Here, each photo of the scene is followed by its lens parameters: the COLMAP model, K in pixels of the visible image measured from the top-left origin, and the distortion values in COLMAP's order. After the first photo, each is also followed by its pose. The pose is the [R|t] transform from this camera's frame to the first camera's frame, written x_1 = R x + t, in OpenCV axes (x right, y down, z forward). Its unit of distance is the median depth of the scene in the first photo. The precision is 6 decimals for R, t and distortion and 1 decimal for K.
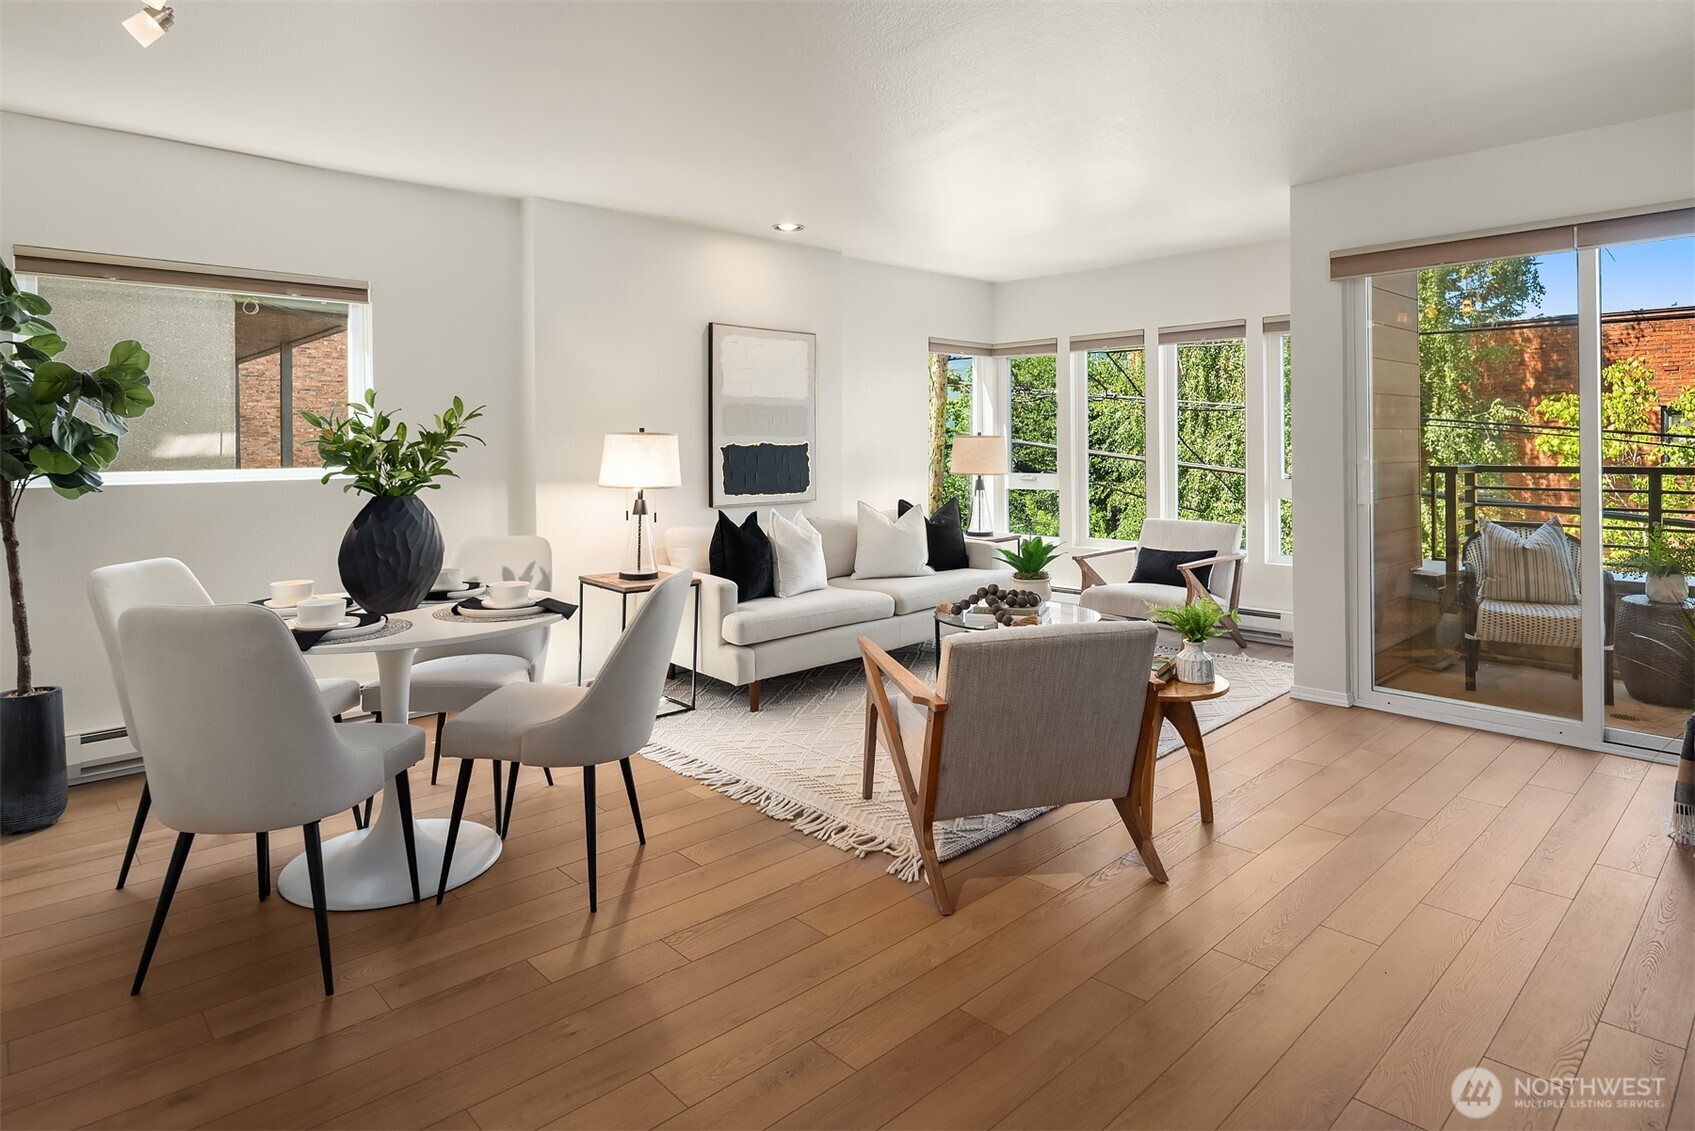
lens RADIAL K [[938.8, 0, 852.1], [0, 938.8, 445.0], [0, 0, 1]] dist [-0.002793, -0.001856]
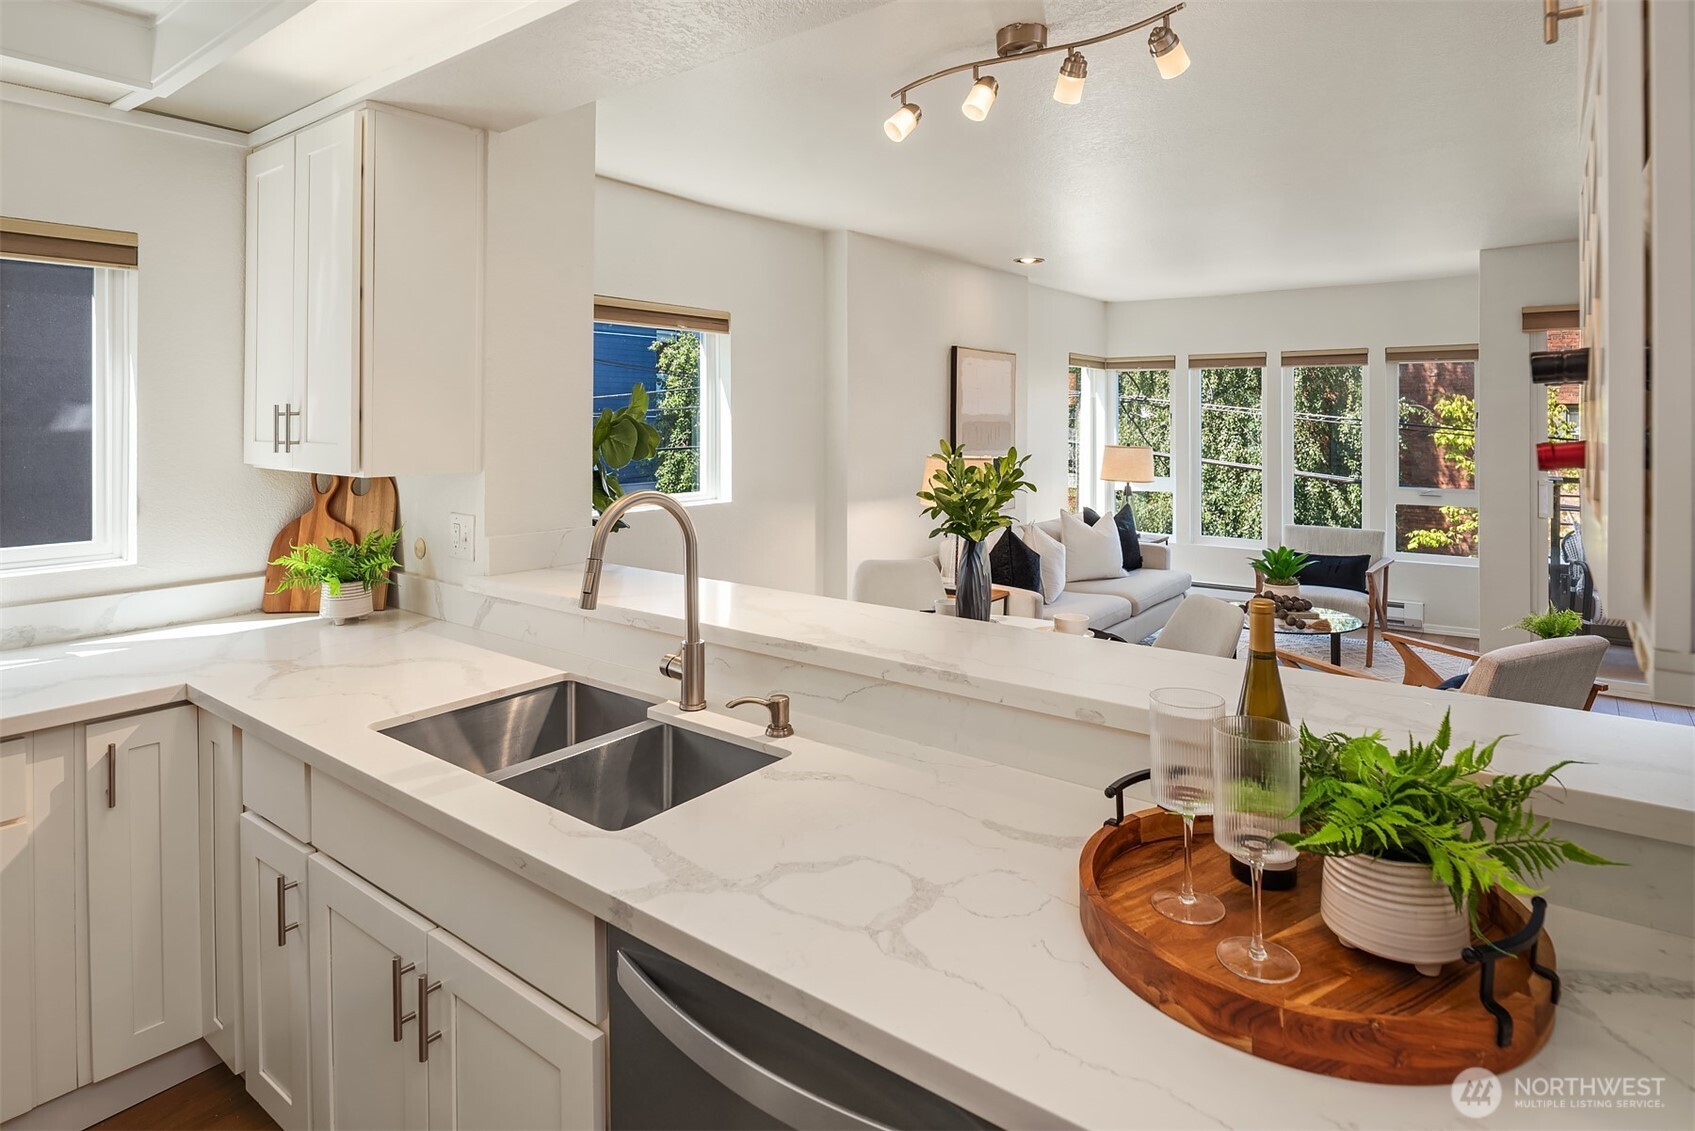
lens RADIAL K [[920.3, 0, 843.9], [0, 920.3, 411.2], [0, 0, 1]] dist [-0.005137, -0.002288]
pose [[0.987751, 0.010002, 0.155718, -0.461332], [-0.008731, 0.999923, -0.008846, -0.047795], [-0.155794, 0.007378, 0.987762, -0.018843]]
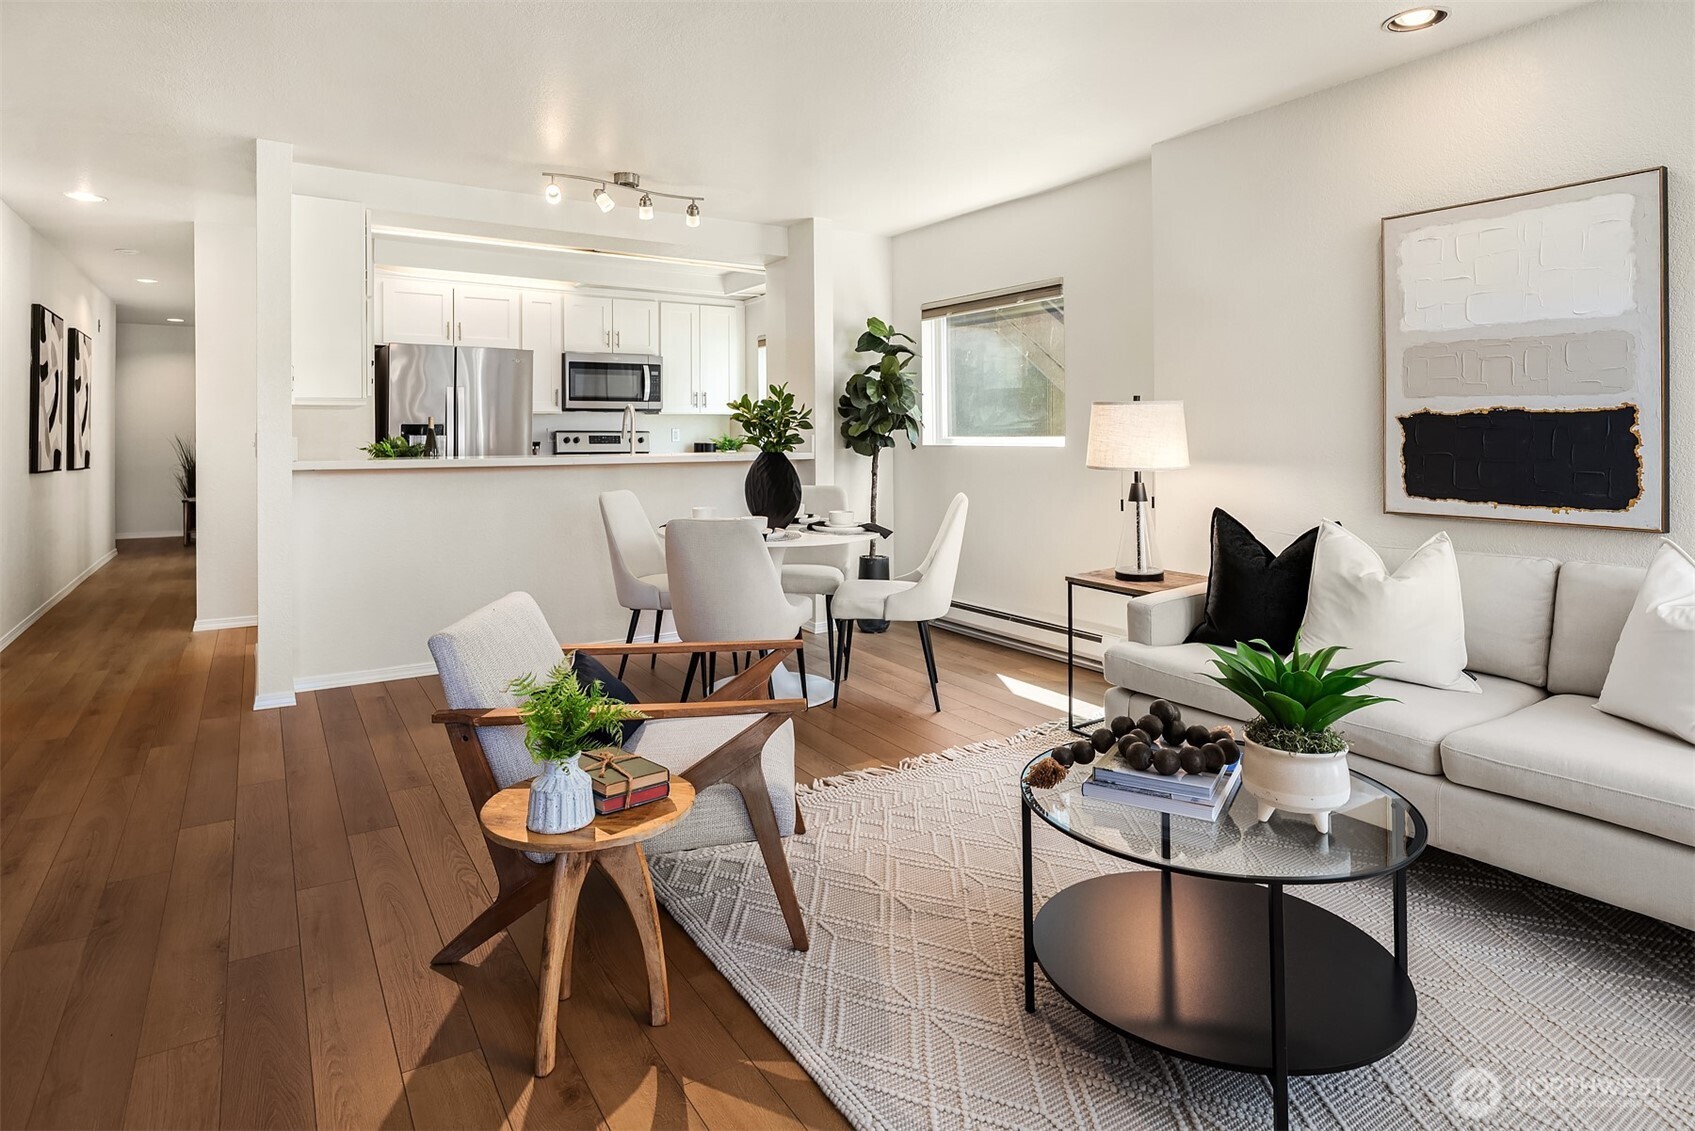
lens RADIAL K [[920.3, 0, 843.9], [0, 920.3, 411.2], [0, 0, 1]] dist [-0.005137, -0.002288]
pose [[-0.188676, -0.016593, -0.981899, 0.545051], [0.004593, 0.999831, -0.017778, 0.007836], [0.982029, -0.007865, -0.188568, 0.798961]]
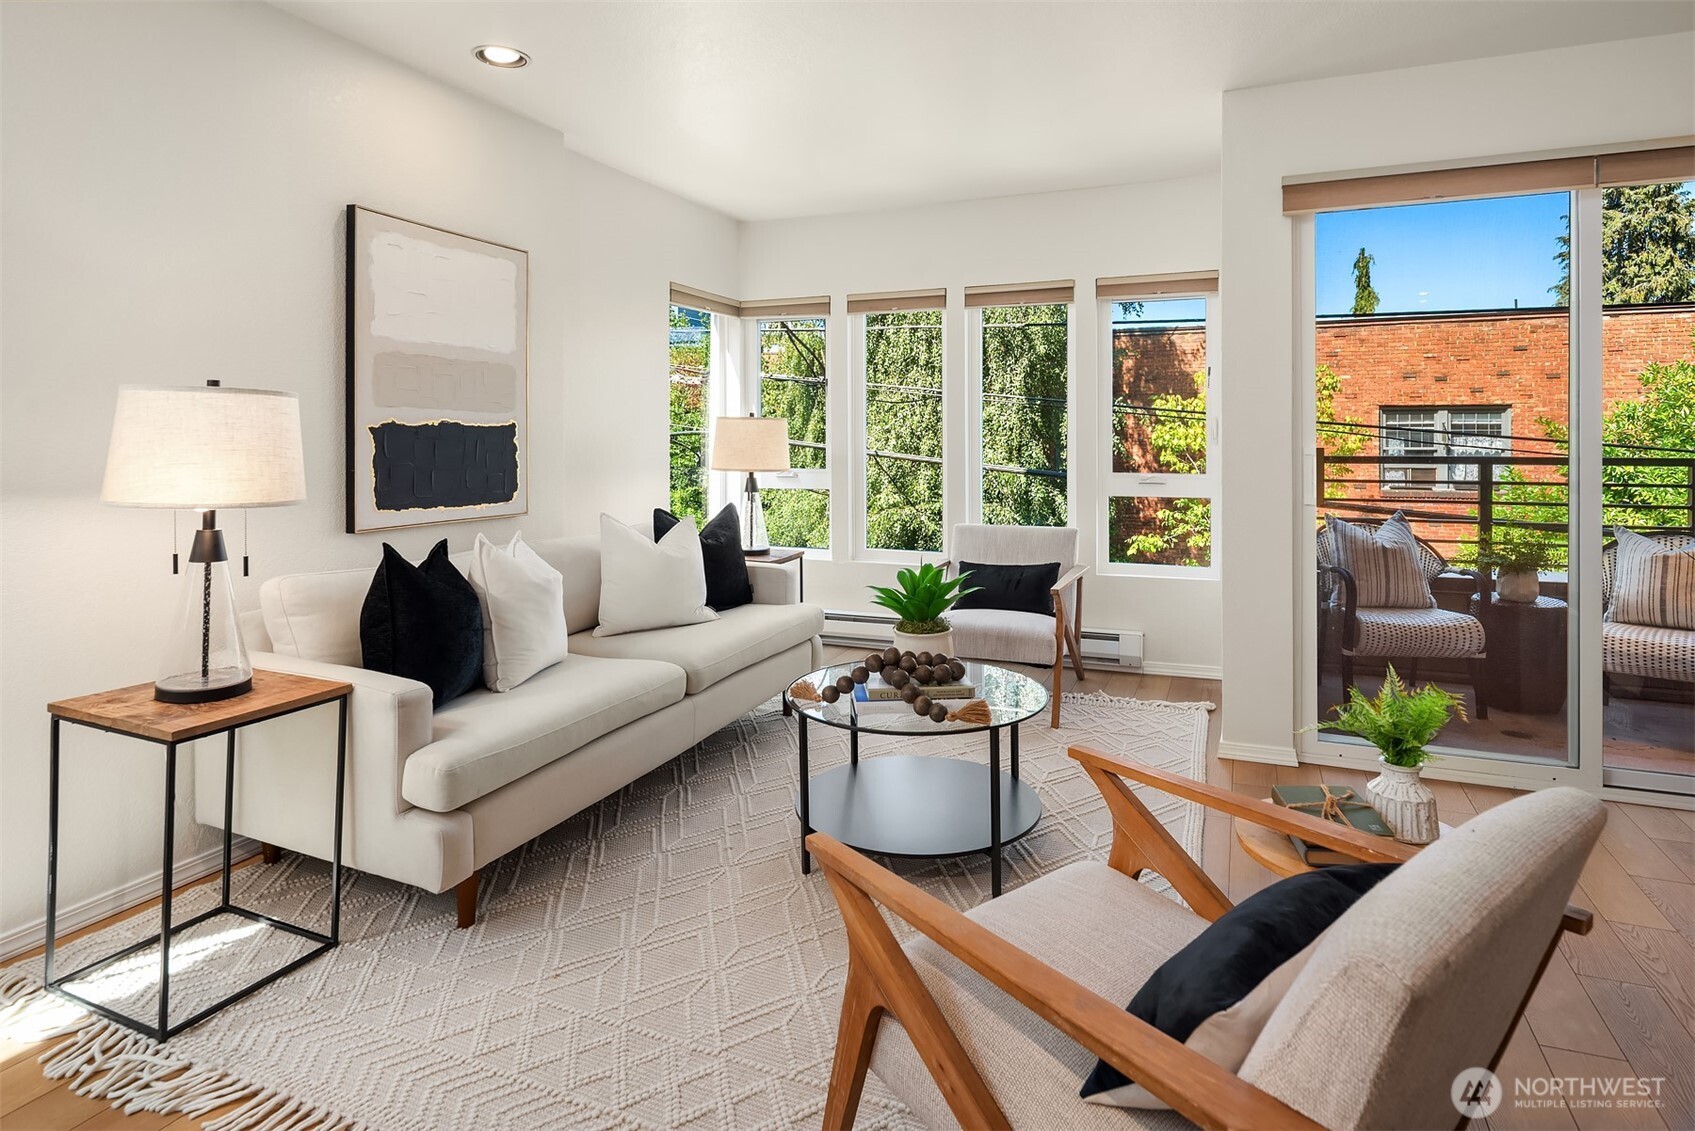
lens RADIAL K [[918.8, 0, 843.8], [0, 918.8, 446.6], [0, 0, 1]] dist [-0.005020, -0.001571]
pose [[0.918259, 0.001321, 0.395977, -0.101451], [-0.003549, 0.999982, 0.004893, 0.011260], [-0.395963, -0.005898, 0.918247, 0.397411]]
